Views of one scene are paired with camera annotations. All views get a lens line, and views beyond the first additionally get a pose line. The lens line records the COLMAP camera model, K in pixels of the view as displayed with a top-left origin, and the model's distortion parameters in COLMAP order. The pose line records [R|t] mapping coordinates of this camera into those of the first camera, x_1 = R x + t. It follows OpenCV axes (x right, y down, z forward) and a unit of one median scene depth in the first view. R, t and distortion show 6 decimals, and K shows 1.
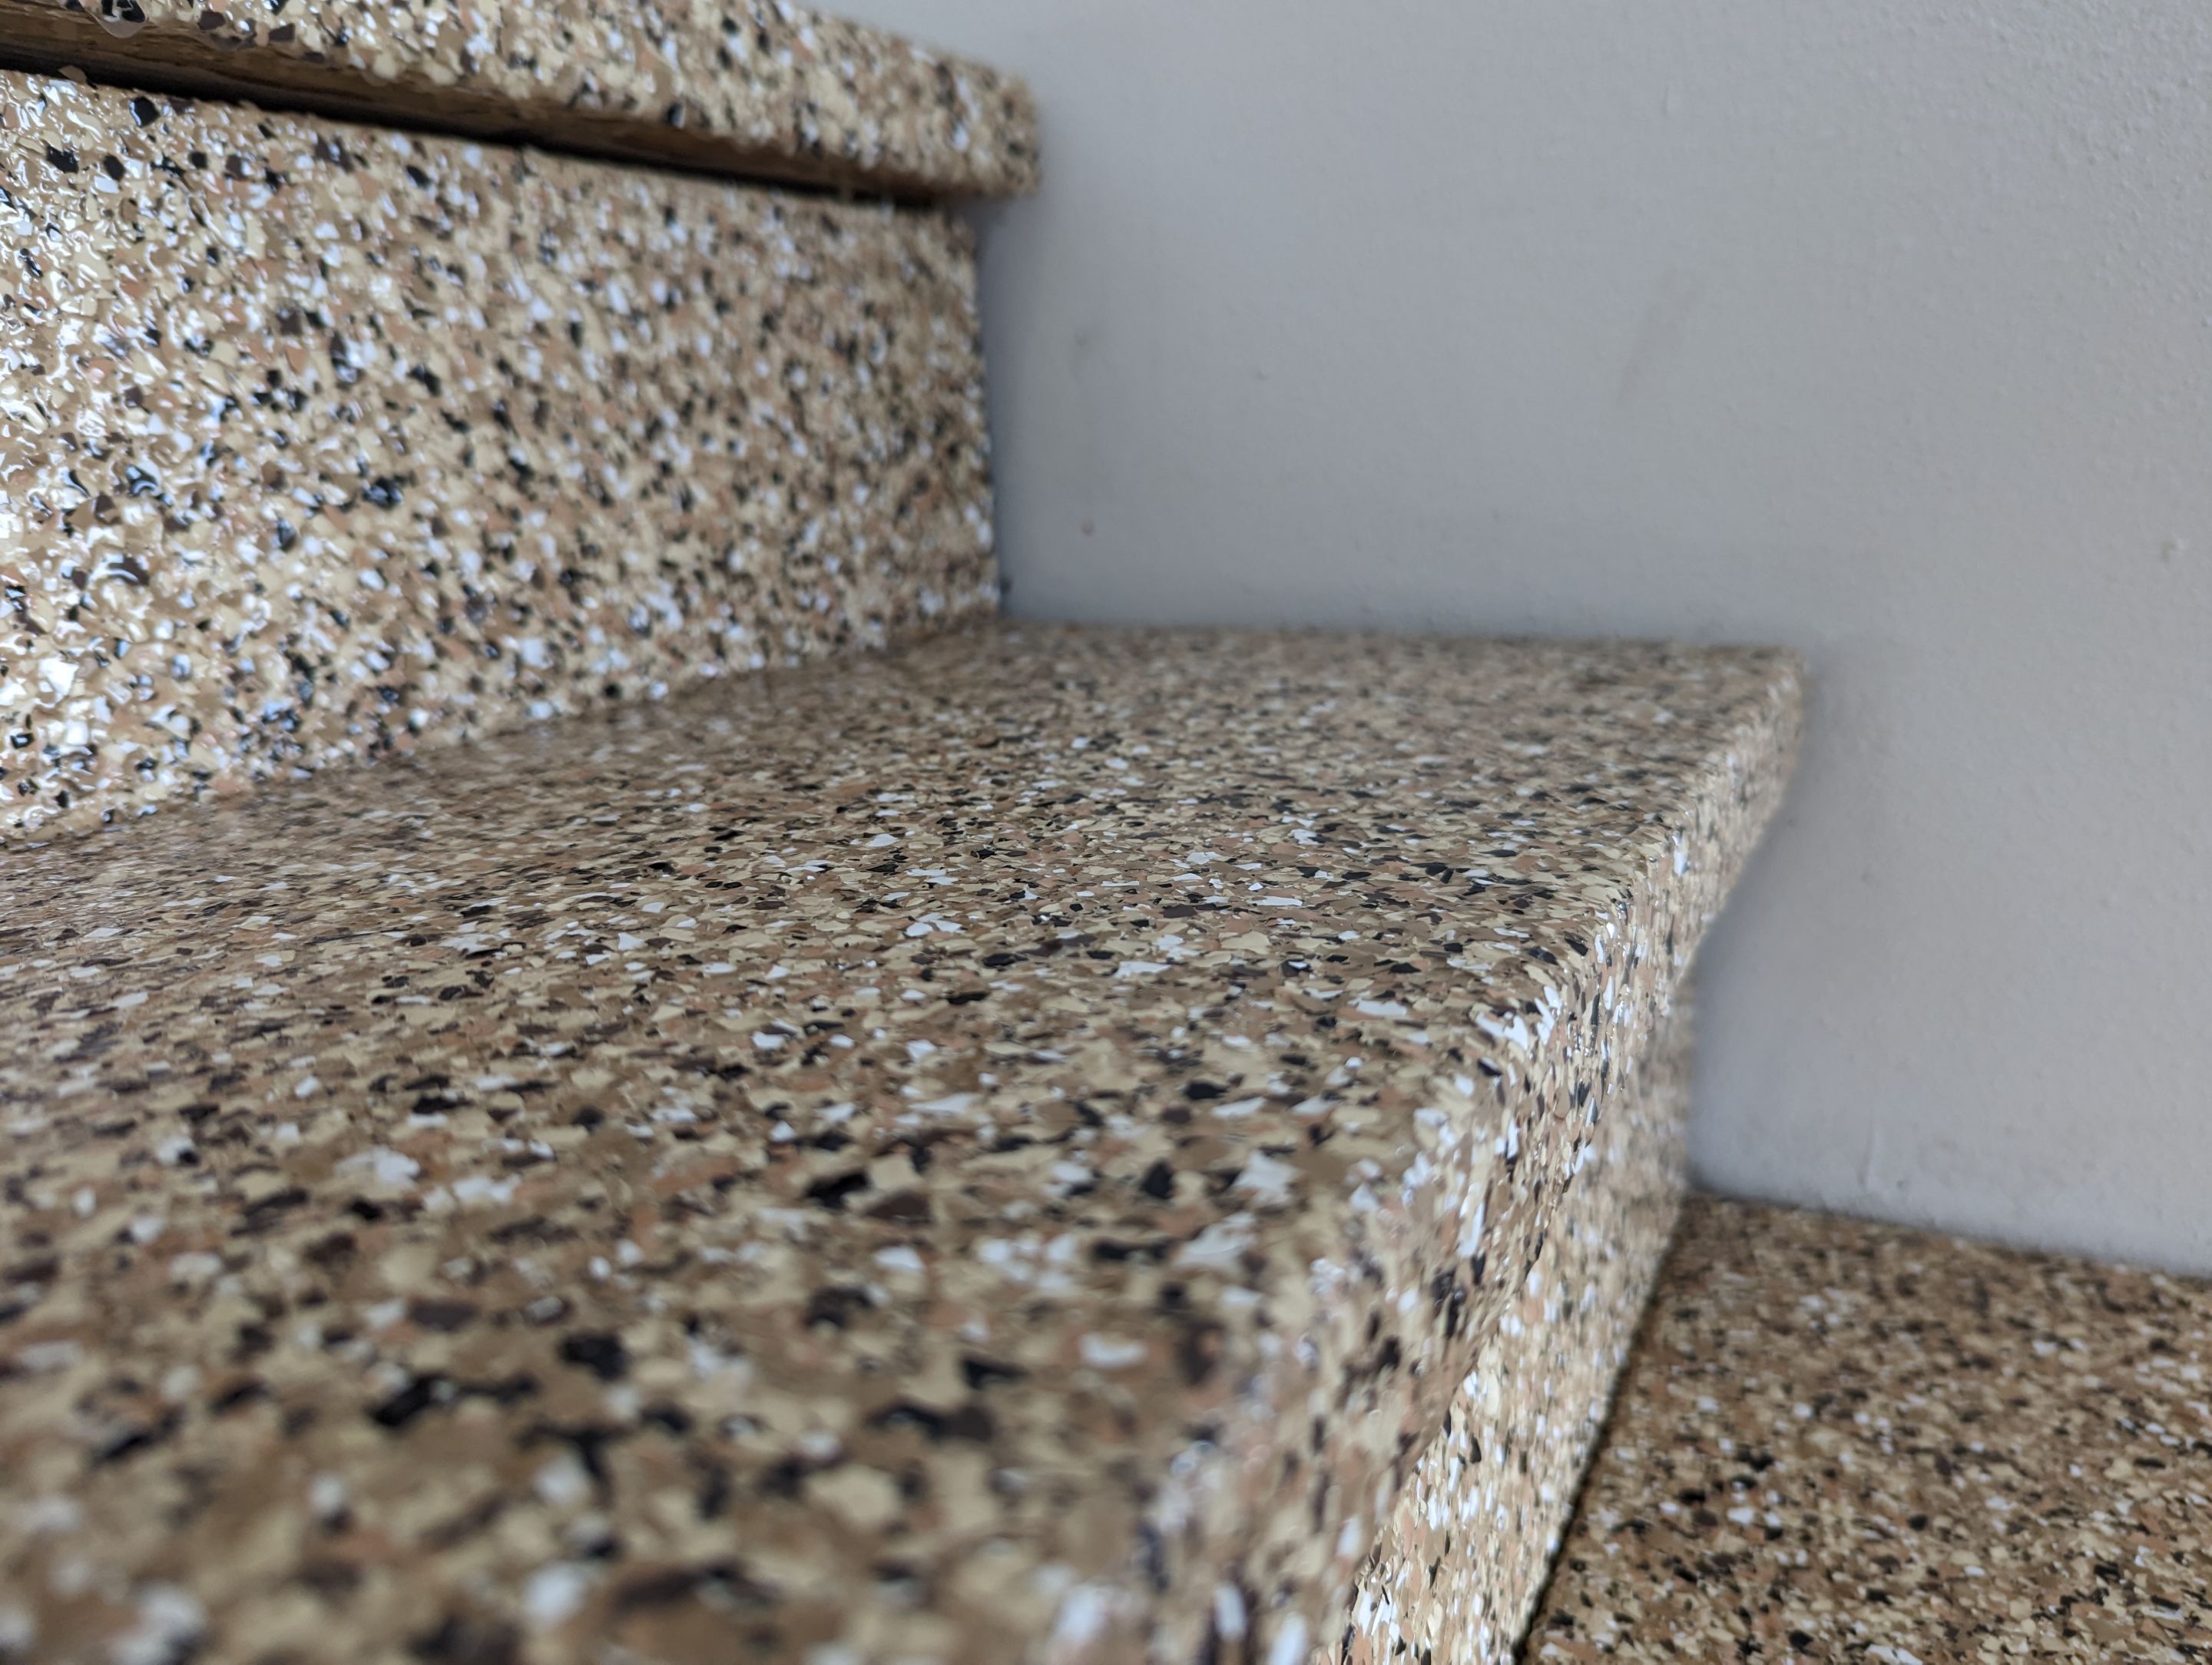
lens RADIAL K [[1577.3, 0, 1106.0], [0, 1577.3, 832.5], [0, 0, 1]] dist [0.056582, -0.057110]
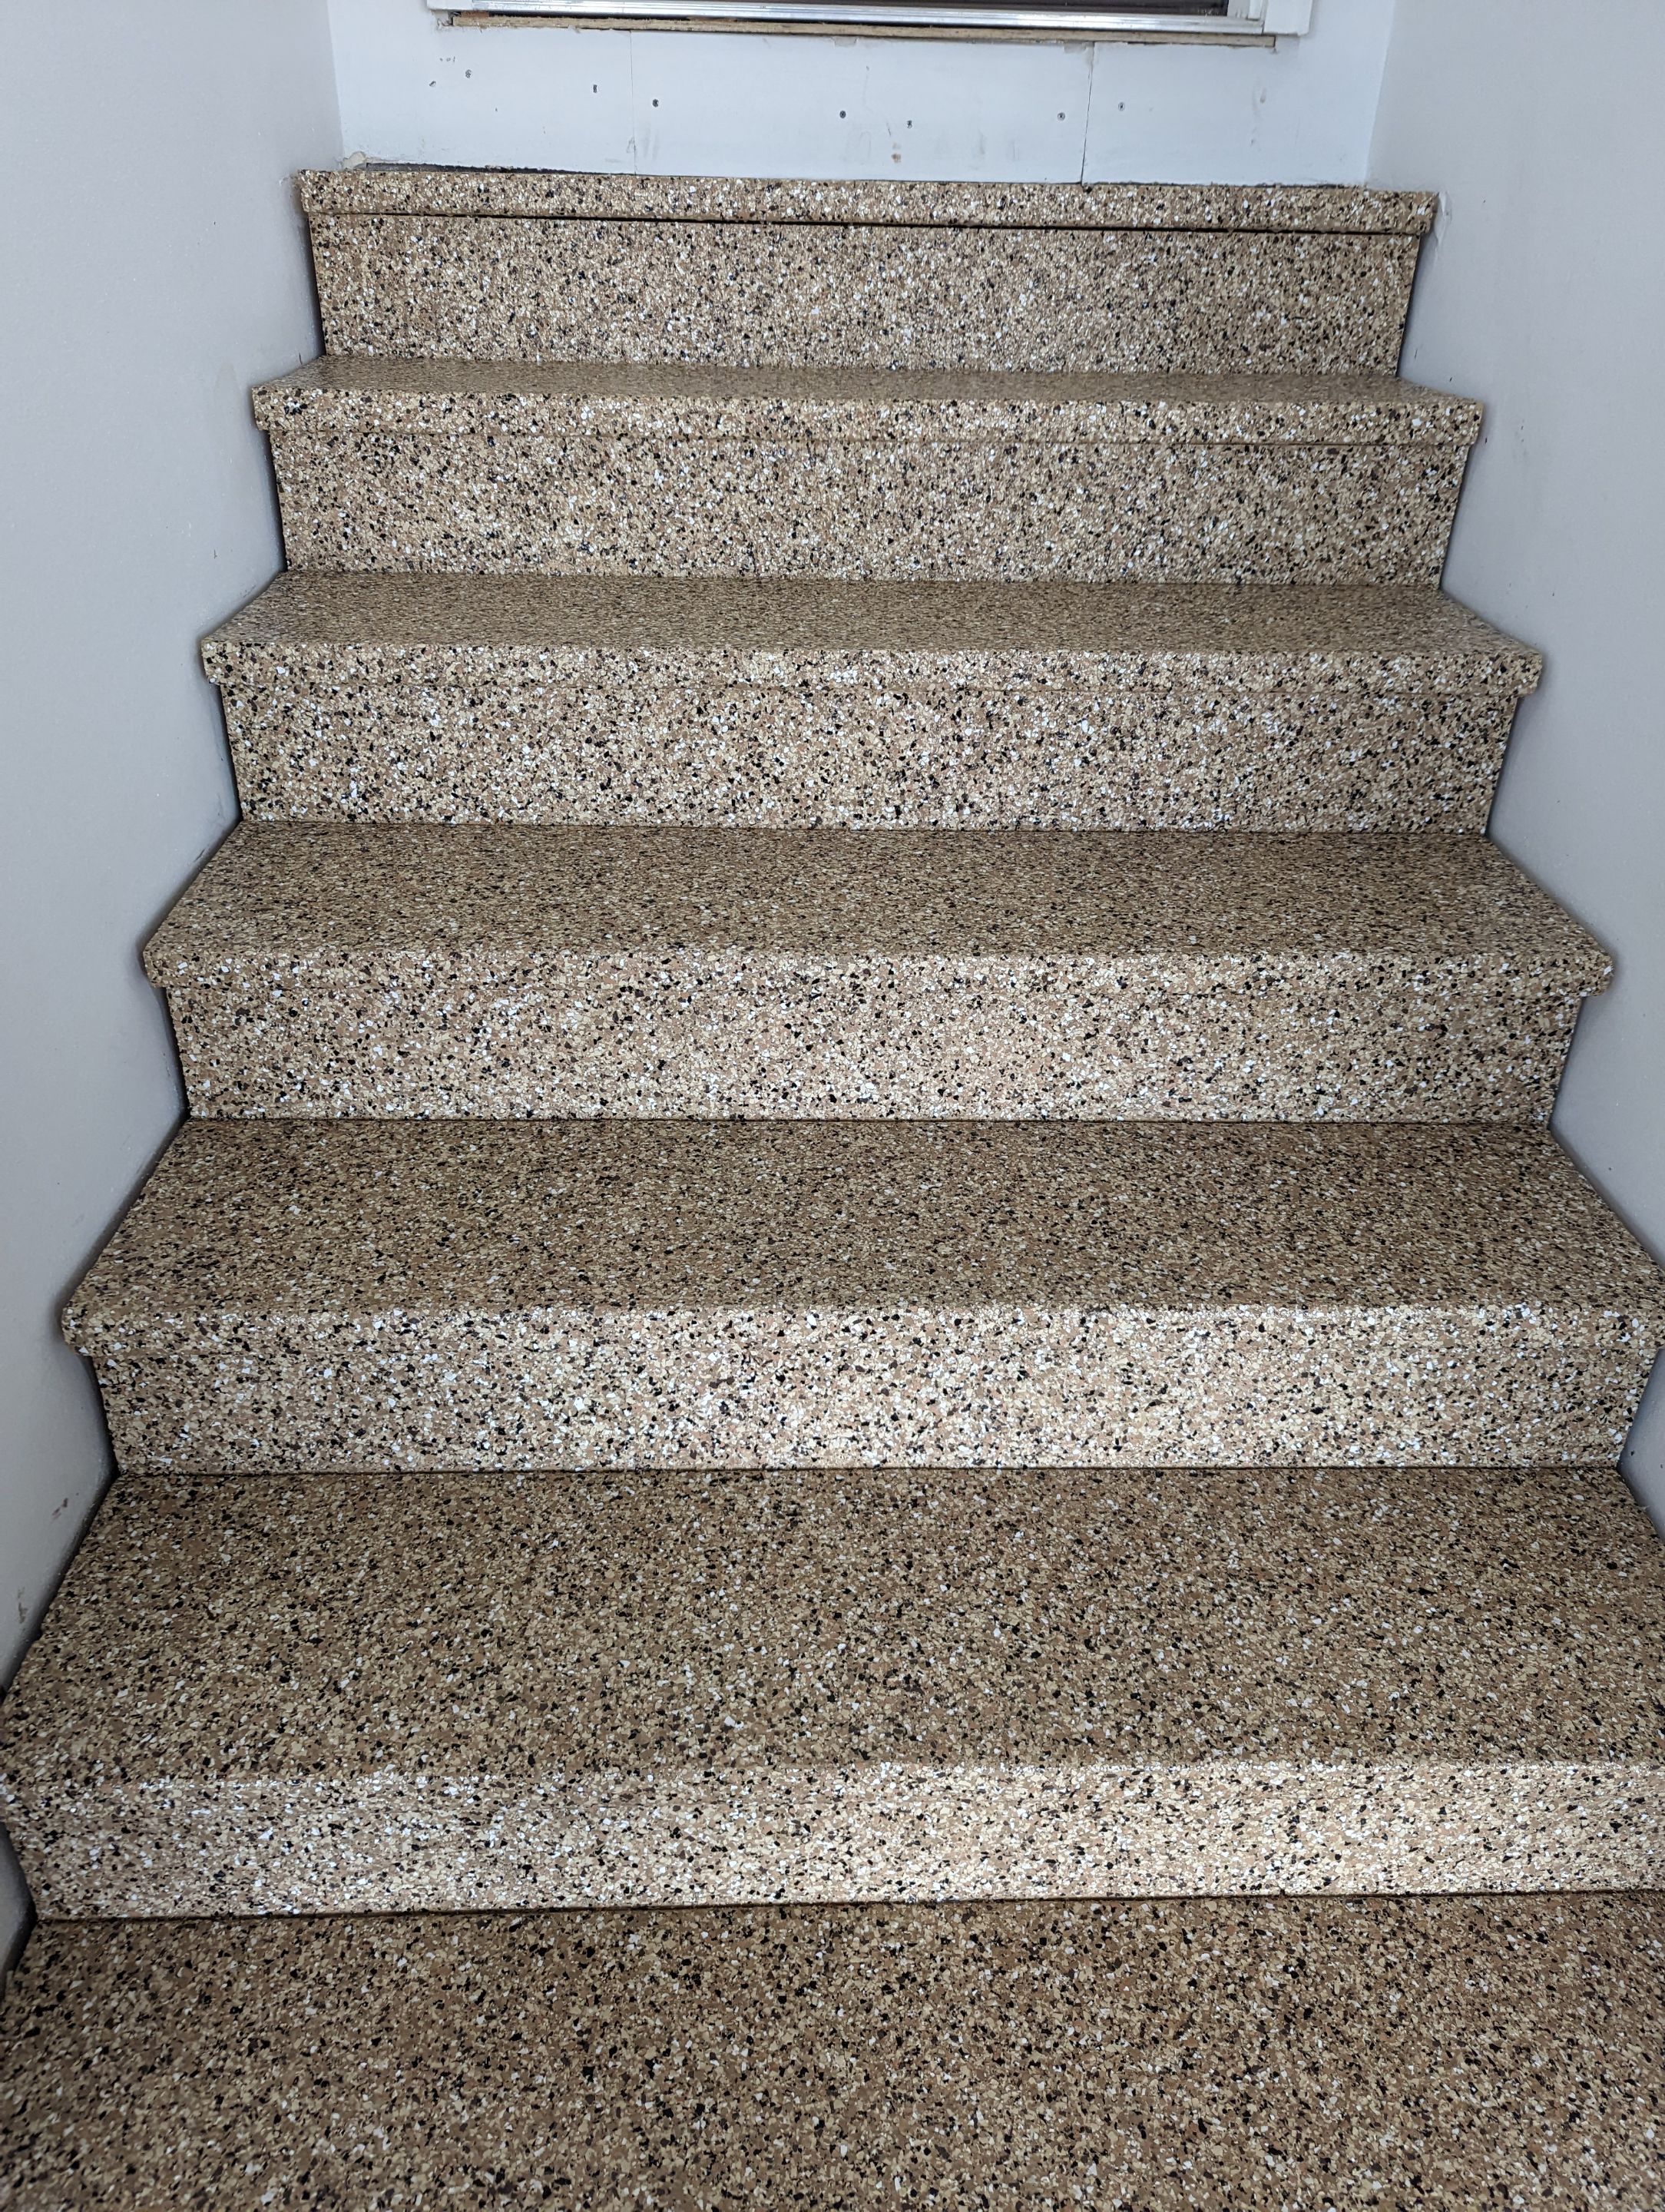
lens RADIAL K [[1577.3, 0, 832.5], [0, 1577.3, 1106.0], [0, 0, 1]] dist [0.056582, -0.057110]
pose [[0.492990, 0.485049, -0.722280, 1.162209], [-0.251595, 0.874183, 0.415335, -1.890307], [0.832863, -0.023034, 0.553000, -1.723632]]
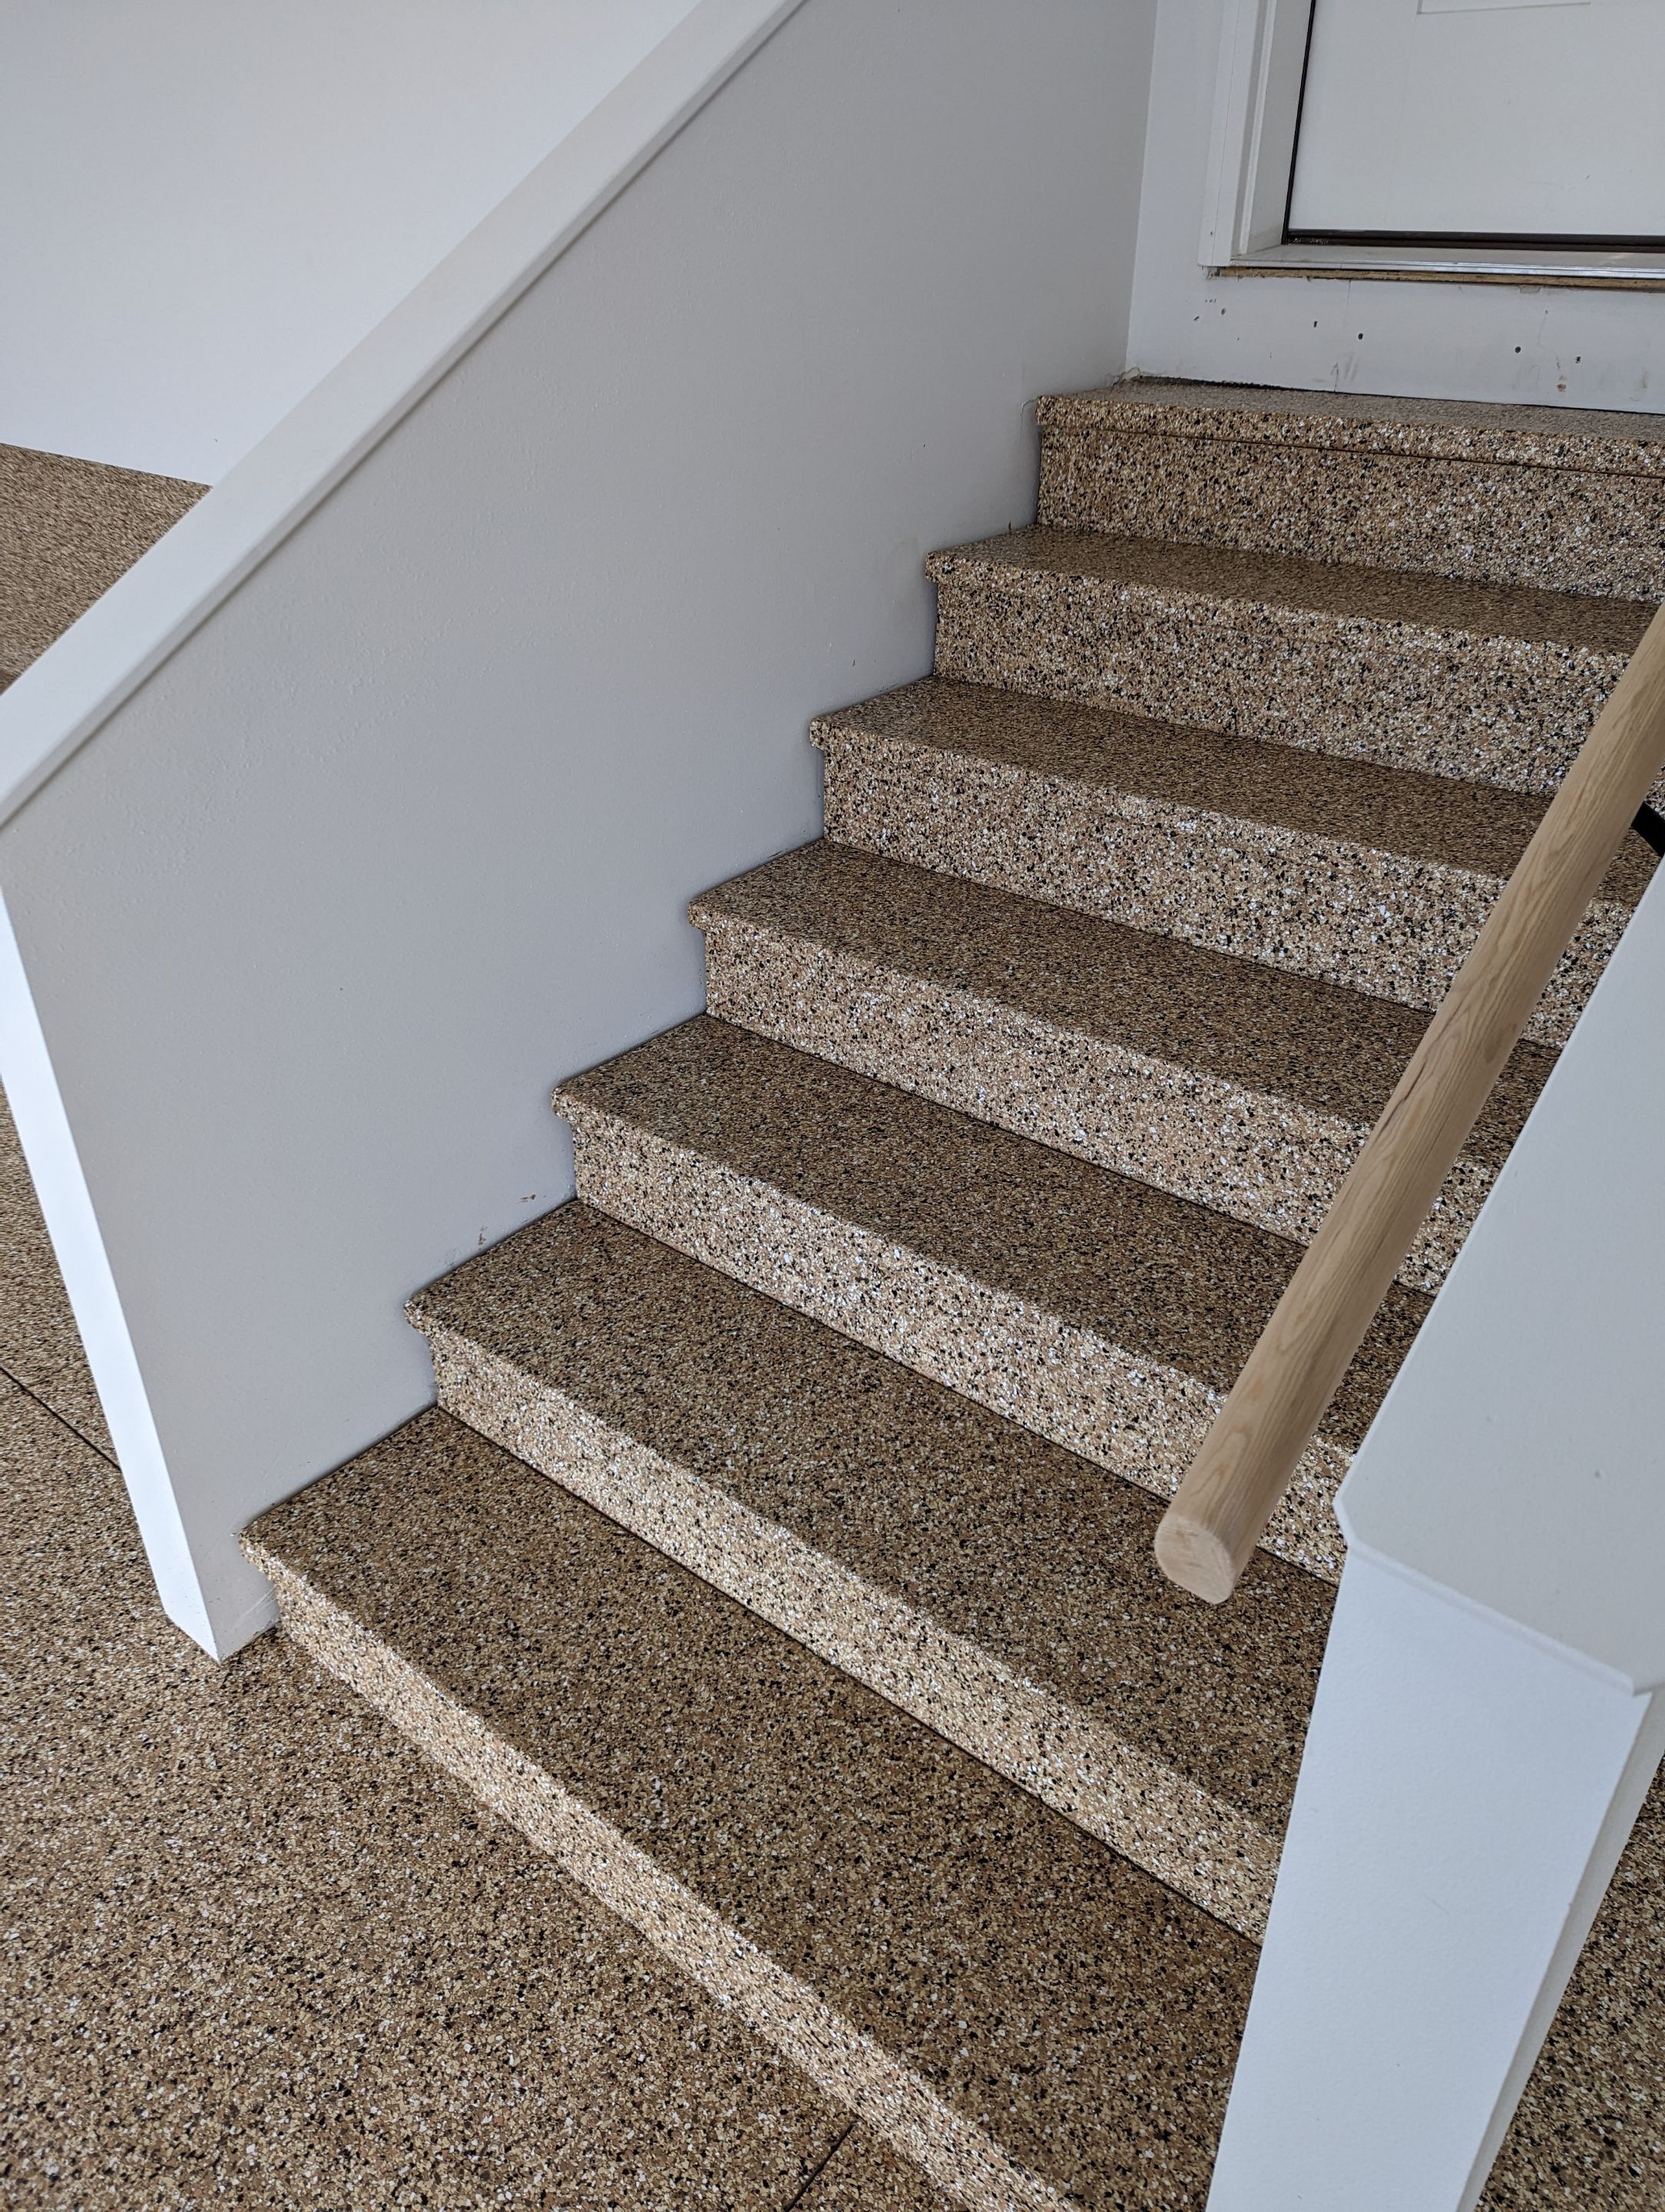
lens RADIAL K [[1577.3, 0, 832.5], [0, 1577.3, 1106.0], [0, 0, 1]] dist [0.056582, -0.057110]
pose [[-0.196916, 0.526862, -0.826826, 2.581392], [-0.228293, 0.795516, 0.561281, -2.995566], [0.953471, 0.299284, -0.036371, -0.204690]]
